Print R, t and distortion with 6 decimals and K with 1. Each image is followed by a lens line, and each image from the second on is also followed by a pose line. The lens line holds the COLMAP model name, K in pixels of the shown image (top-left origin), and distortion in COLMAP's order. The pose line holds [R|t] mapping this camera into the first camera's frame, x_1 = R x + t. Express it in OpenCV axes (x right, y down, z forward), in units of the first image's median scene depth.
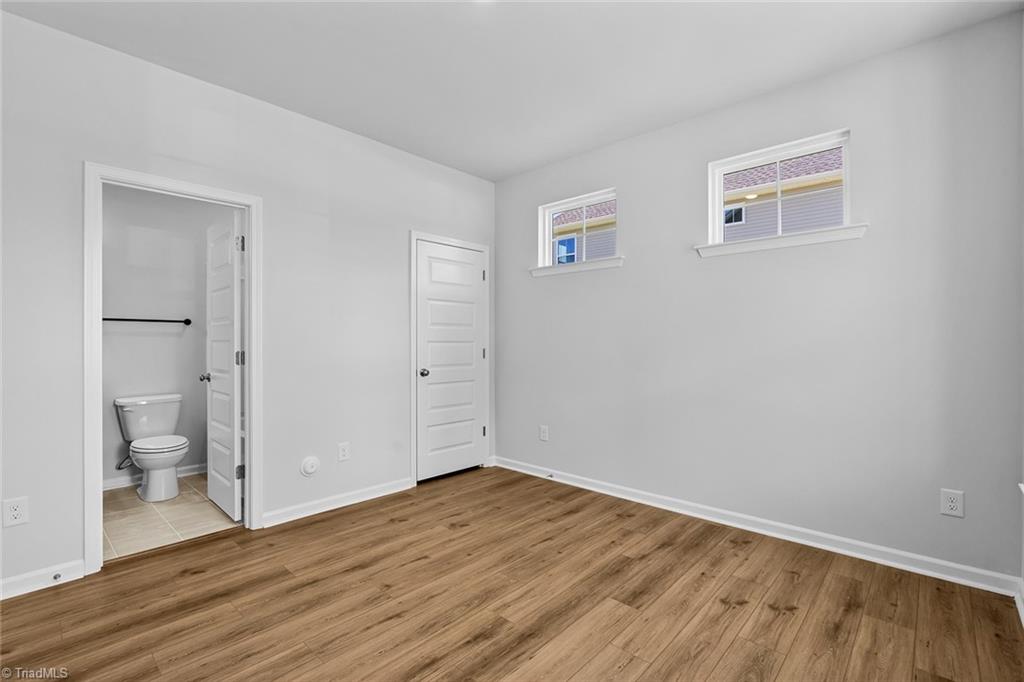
lens RADIAL K [[457.6, 0, 519.2], [0, 457.6, 348.4], [0, 0, 1]] dist [-0.001478, -0.000332]
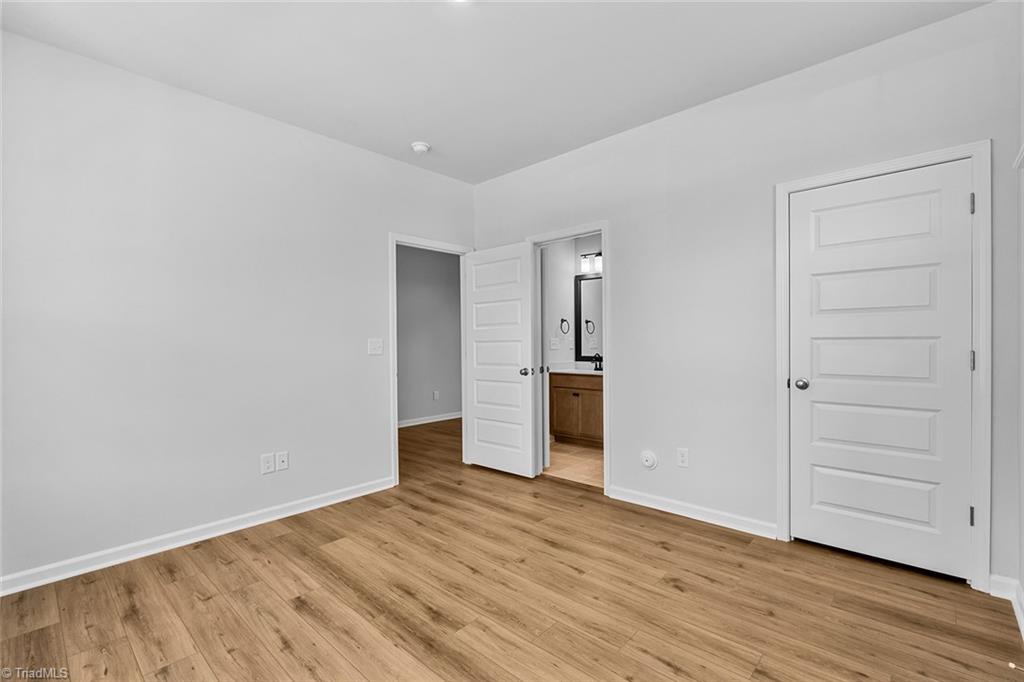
lens RADIAL K [[457.6, 0, 519.2], [0, 457.6, 348.4], [0, 0, 1]] dist [-0.001478, -0.000332]
pose [[0.002042, 0.013243, -0.999910, 0.680058], [-0.001959, 0.999910, 0.013239, -0.013336], [0.999996, 0.001932, 0.002068, 0.813897]]
